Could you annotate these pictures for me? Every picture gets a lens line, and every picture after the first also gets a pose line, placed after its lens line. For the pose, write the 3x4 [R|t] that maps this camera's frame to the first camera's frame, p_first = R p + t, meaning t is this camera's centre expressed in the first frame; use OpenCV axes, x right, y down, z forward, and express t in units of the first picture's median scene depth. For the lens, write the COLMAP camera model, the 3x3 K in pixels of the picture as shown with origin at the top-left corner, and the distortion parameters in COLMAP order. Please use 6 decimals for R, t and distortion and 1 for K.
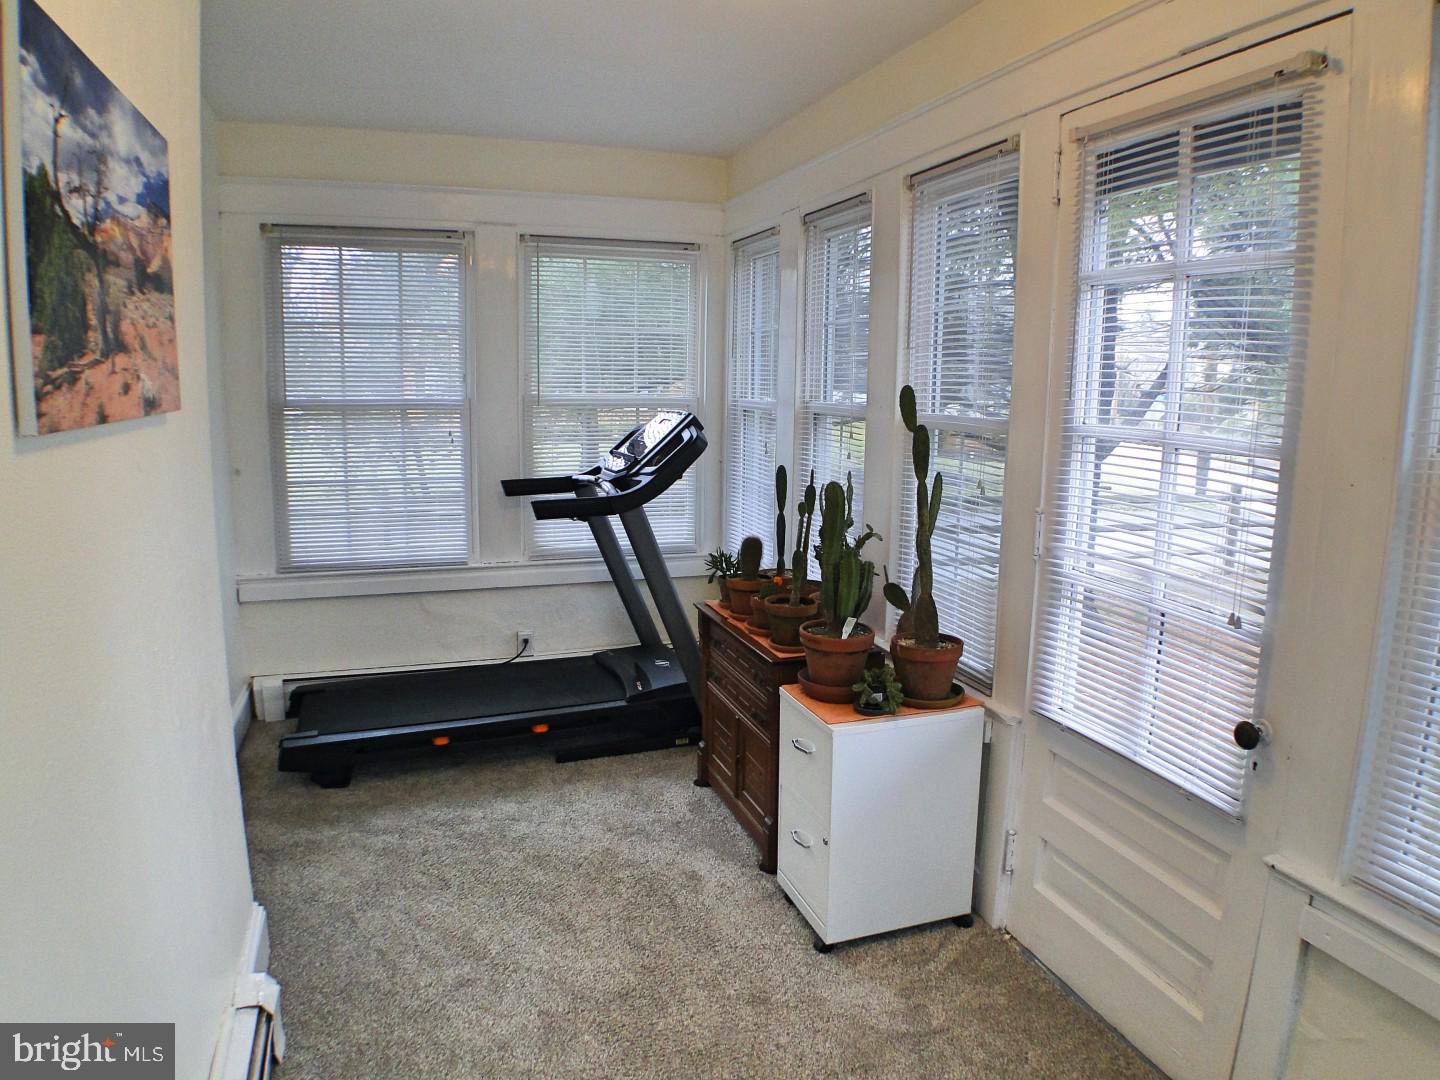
lens RADIAL K [[931.9, 0, 726.3], [0, 931.9, 536.3], [0, 0, 1]] dist [-0.131036, 0.025650]
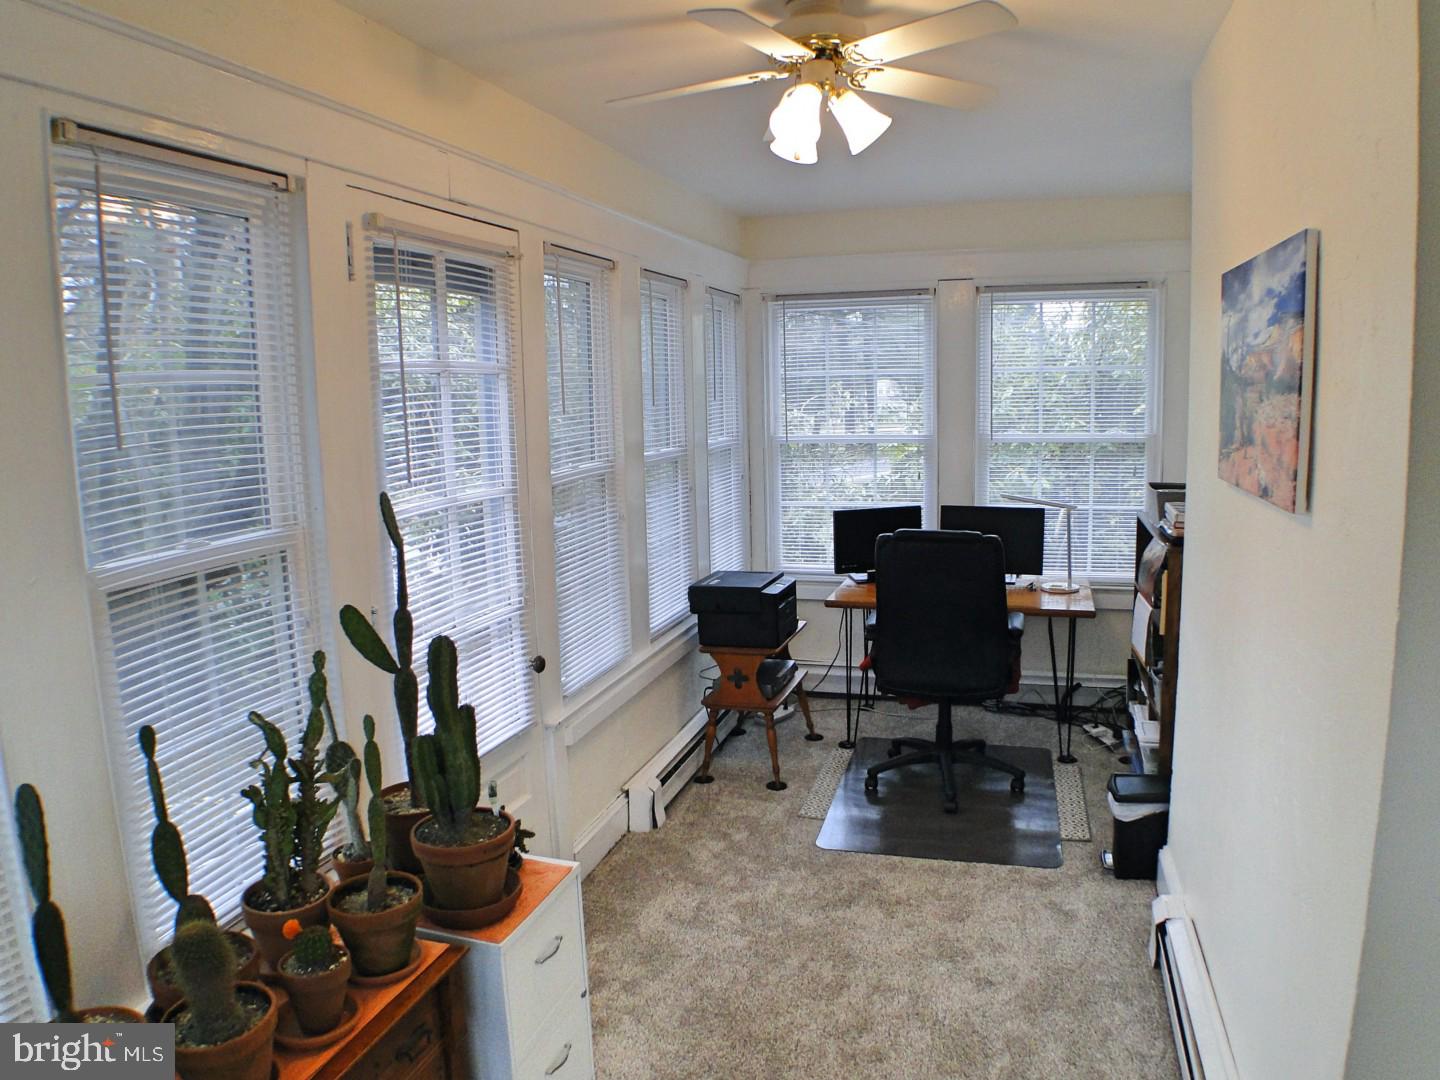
lens RADIAL K [[931.9, 0, 726.3], [0, 931.9, 536.3], [0, 0, 1]] dist [-0.131036, 0.025650]
pose [[-0.794469, -0.086122, 0.601168, -0.862368], [0.116025, 0.950136, 0.289447, -0.562463], [-0.596119, 0.299707, -0.744861, 2.518739]]
